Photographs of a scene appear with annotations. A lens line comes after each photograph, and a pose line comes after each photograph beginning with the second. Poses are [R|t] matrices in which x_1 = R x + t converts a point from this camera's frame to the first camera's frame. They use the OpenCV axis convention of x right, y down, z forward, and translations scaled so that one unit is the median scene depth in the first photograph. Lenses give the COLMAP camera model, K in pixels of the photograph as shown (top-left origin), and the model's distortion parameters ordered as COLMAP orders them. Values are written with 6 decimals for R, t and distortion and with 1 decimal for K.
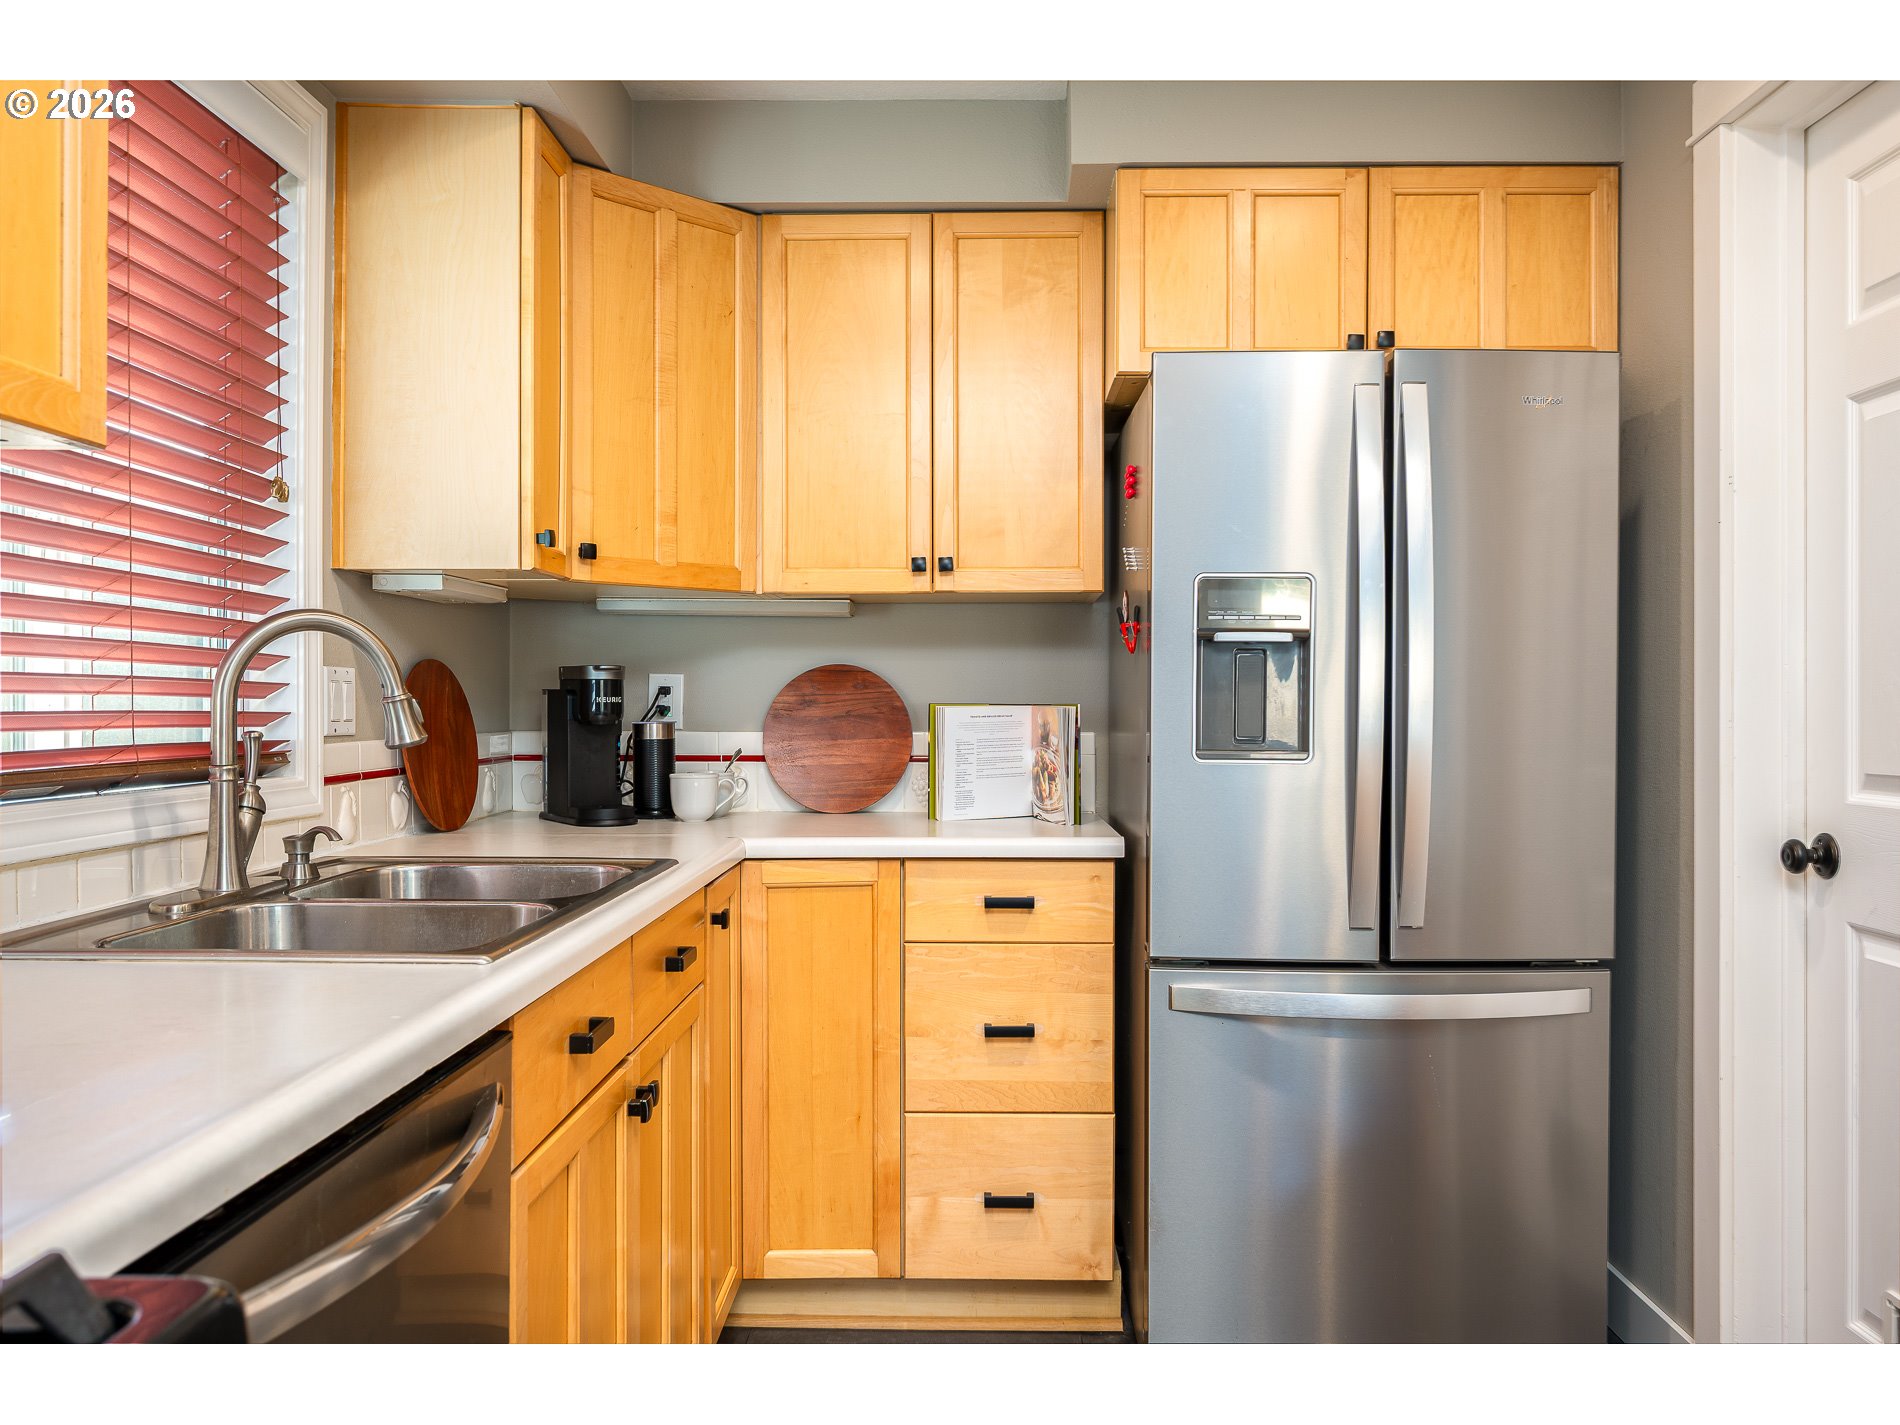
lens RADIAL K [[1441.4, 0, 953.3], [0, 1441.4, 712.5], [0, 0, 1]] dist [-0.006676, 0.007483]
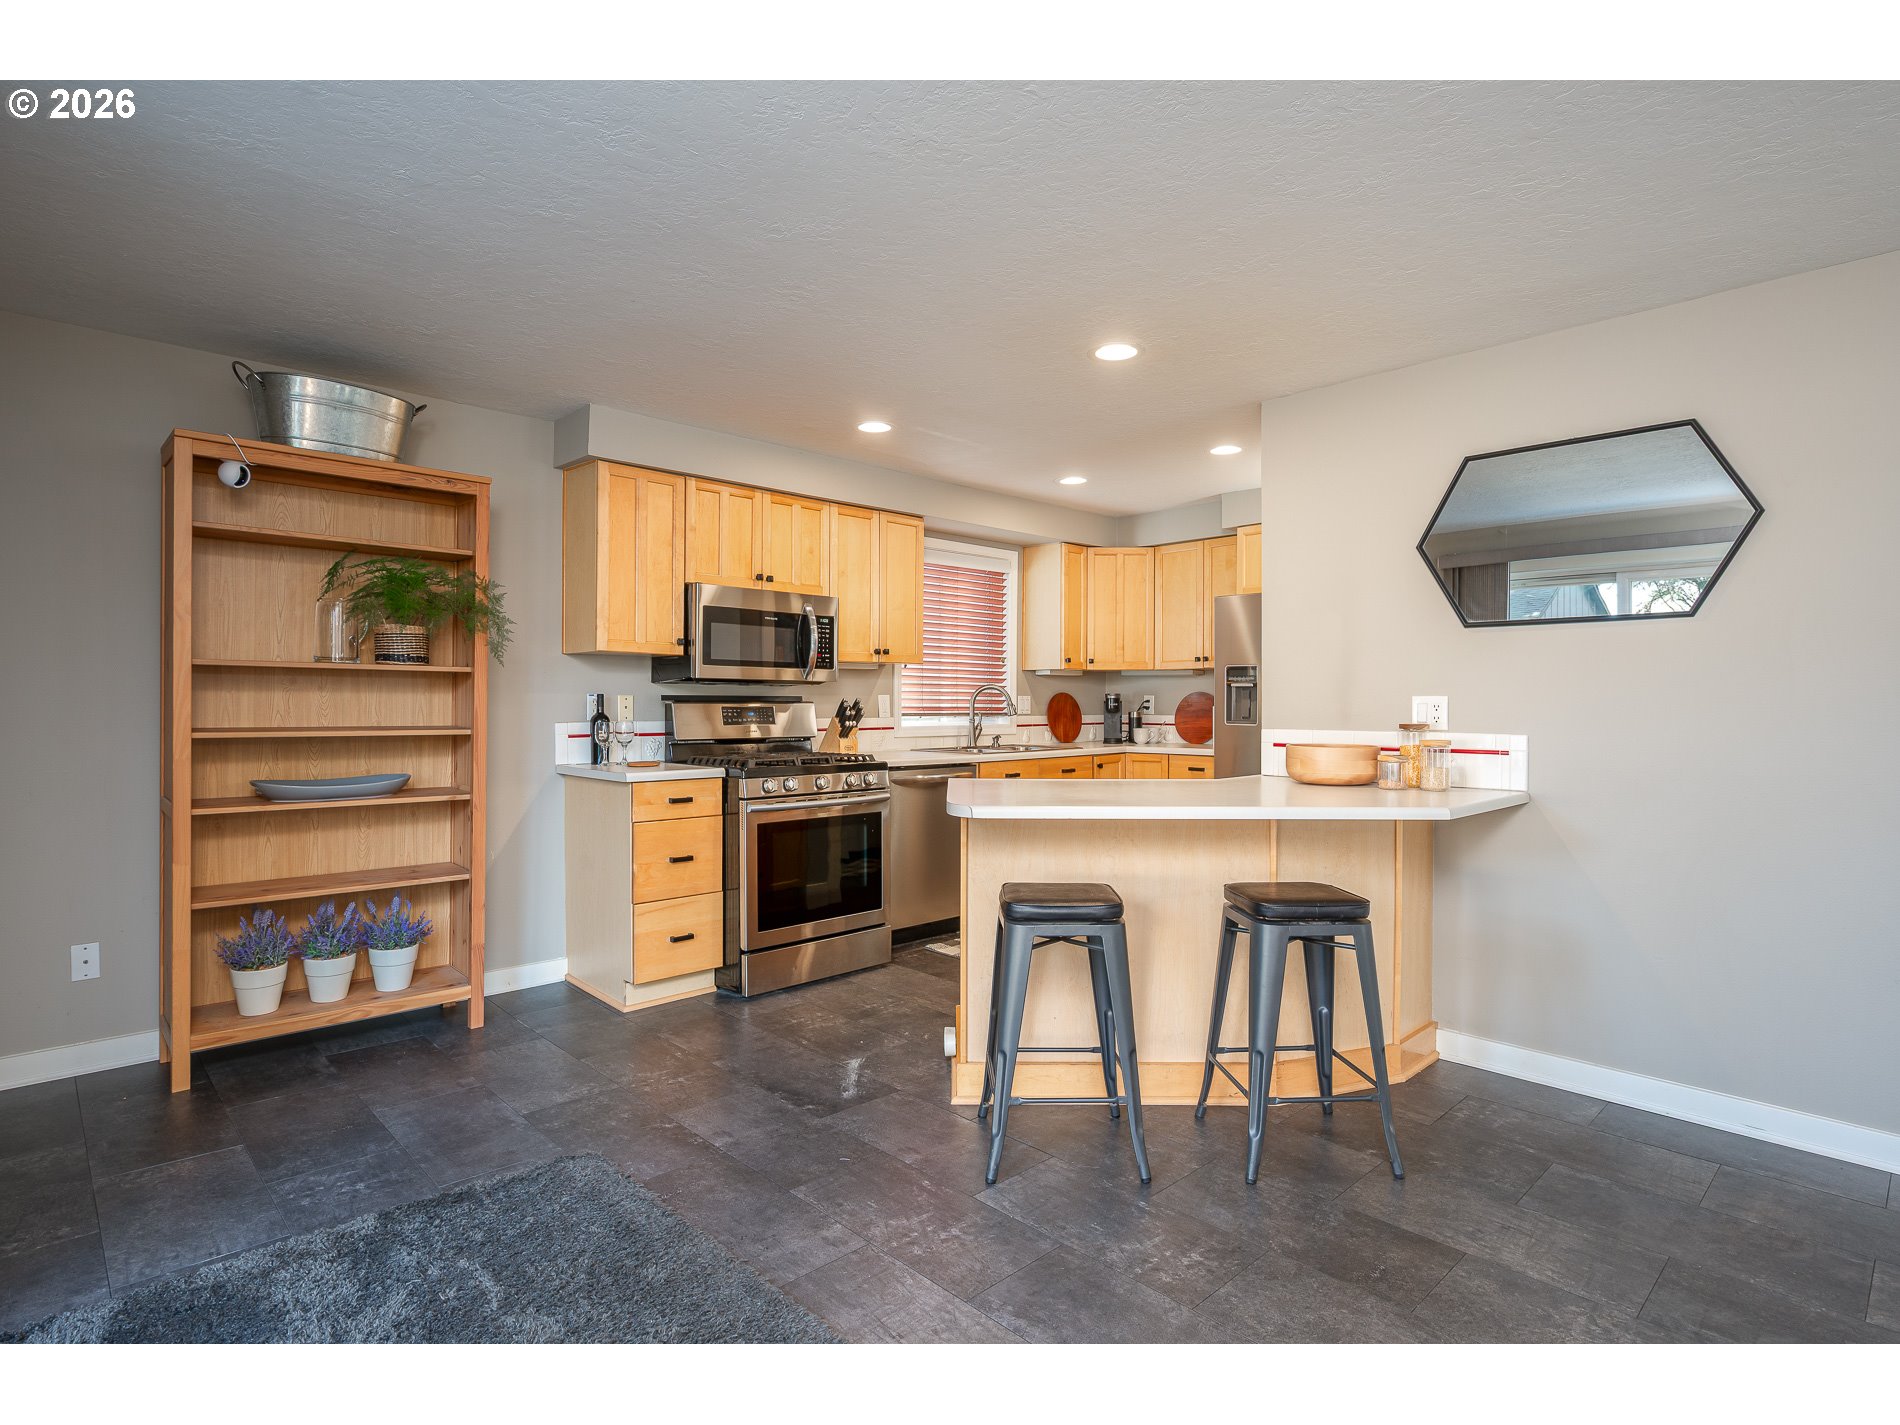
lens RADIAL K [[1011.8, 0, 932.8], [0, 1011.8, 716.3], [0, 0, 1]] dist [0.001573, -0.000255]
pose [[0.697466, 0.007600, -0.716578, 1.208954], [-0.004214, 0.999970, 0.006505, 0.004638], [0.716606, -0.001517, 0.697477, -0.944213]]
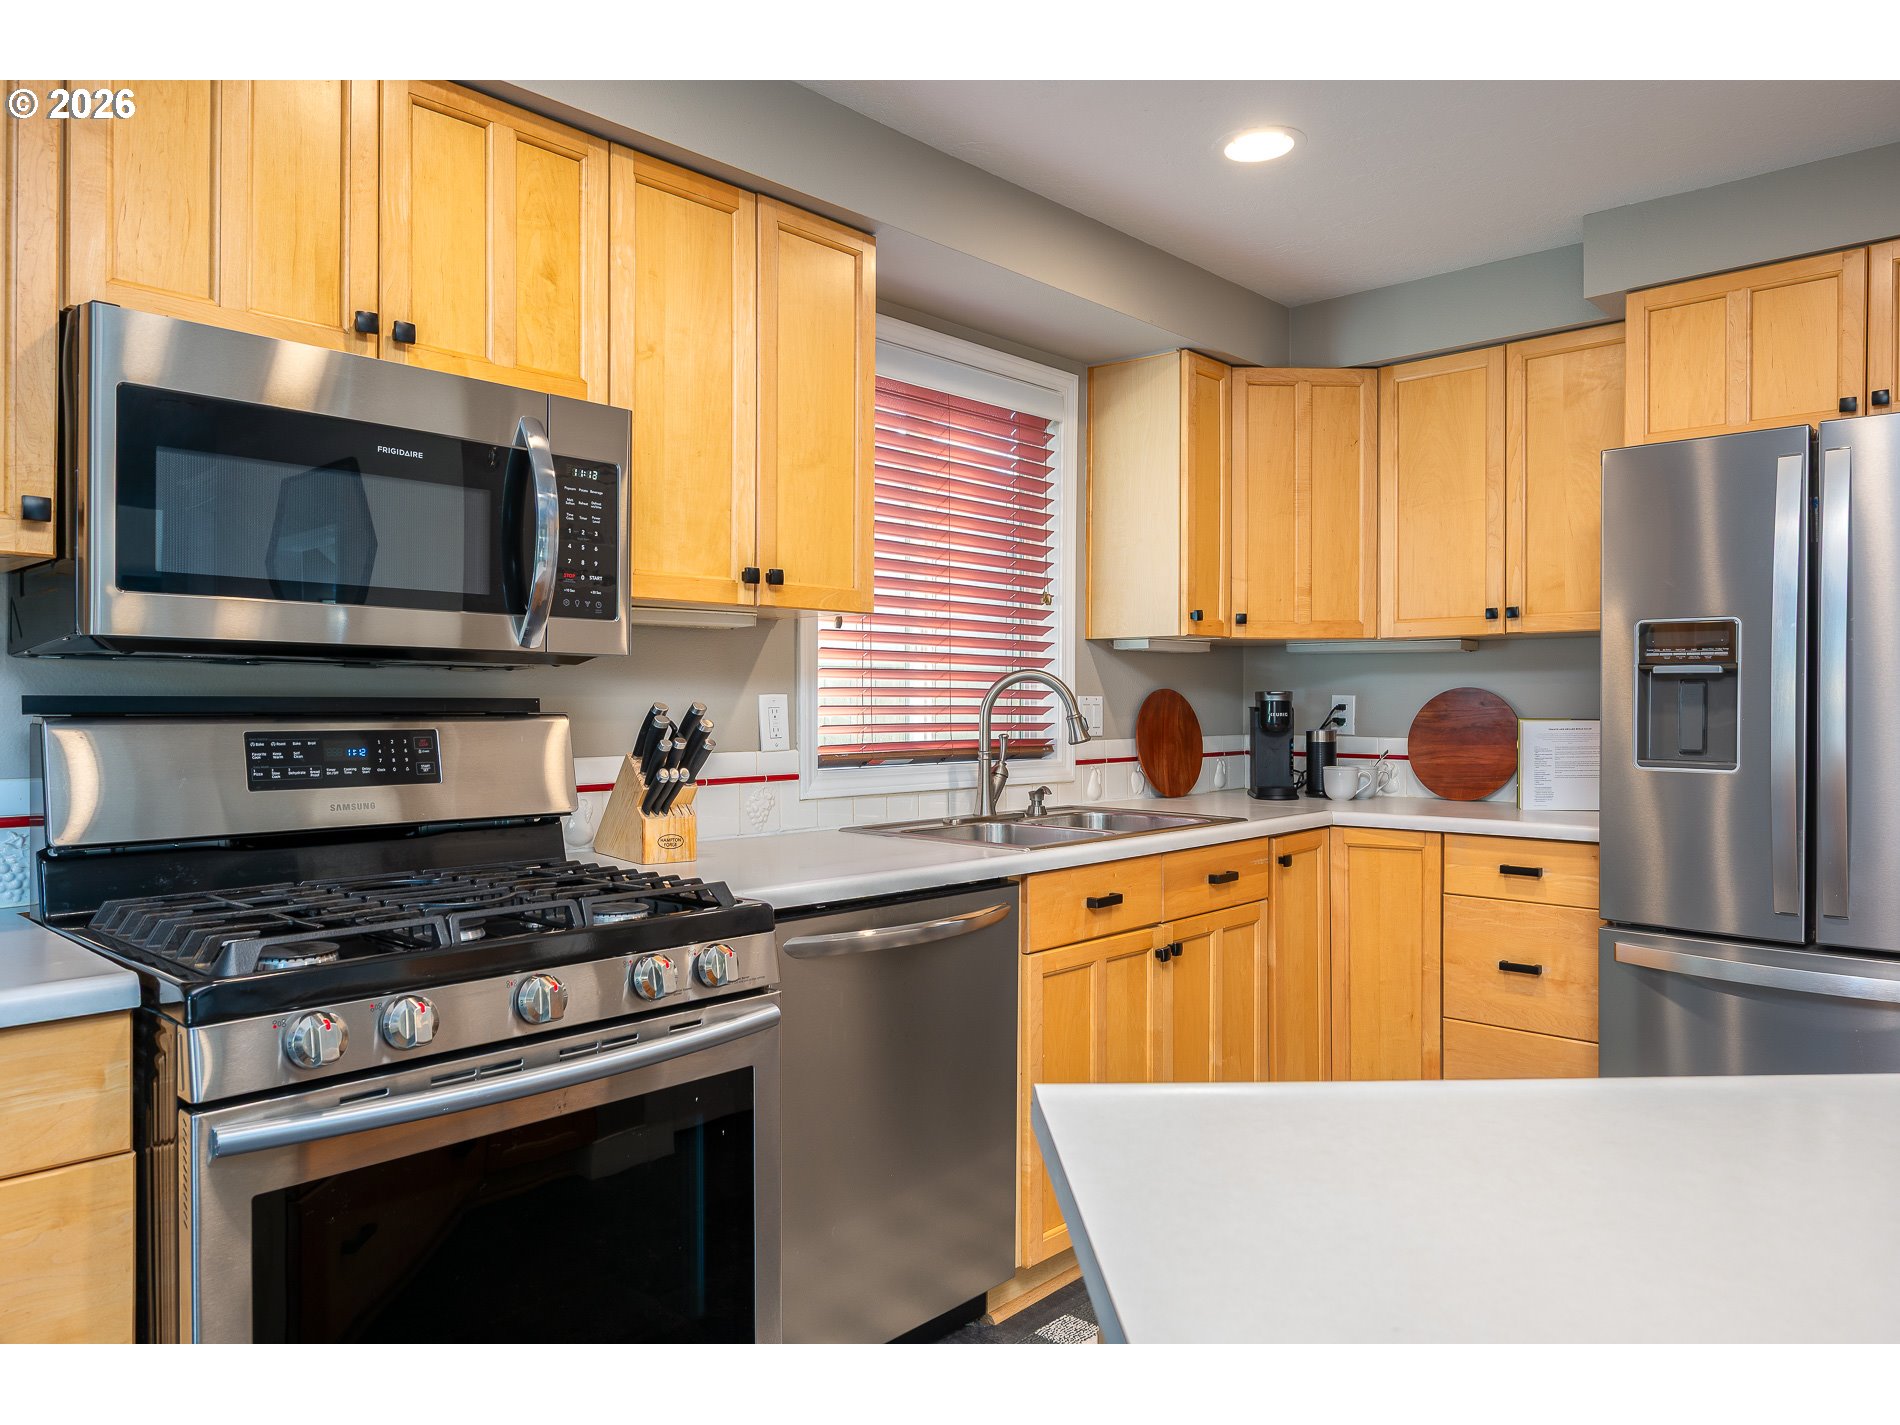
lens RADIAL K [[1288.3, 0, 936.1], [0, 1288.3, 706.4], [0, 0, 1]] dist [-0.004024, 0.001753]
pose [[0.737465, 0.000599, -0.675385, 0.436776], [-0.004055, 0.999986, -0.003540, -0.012542], [0.675373, 0.005349, 0.737457, -0.232569]]
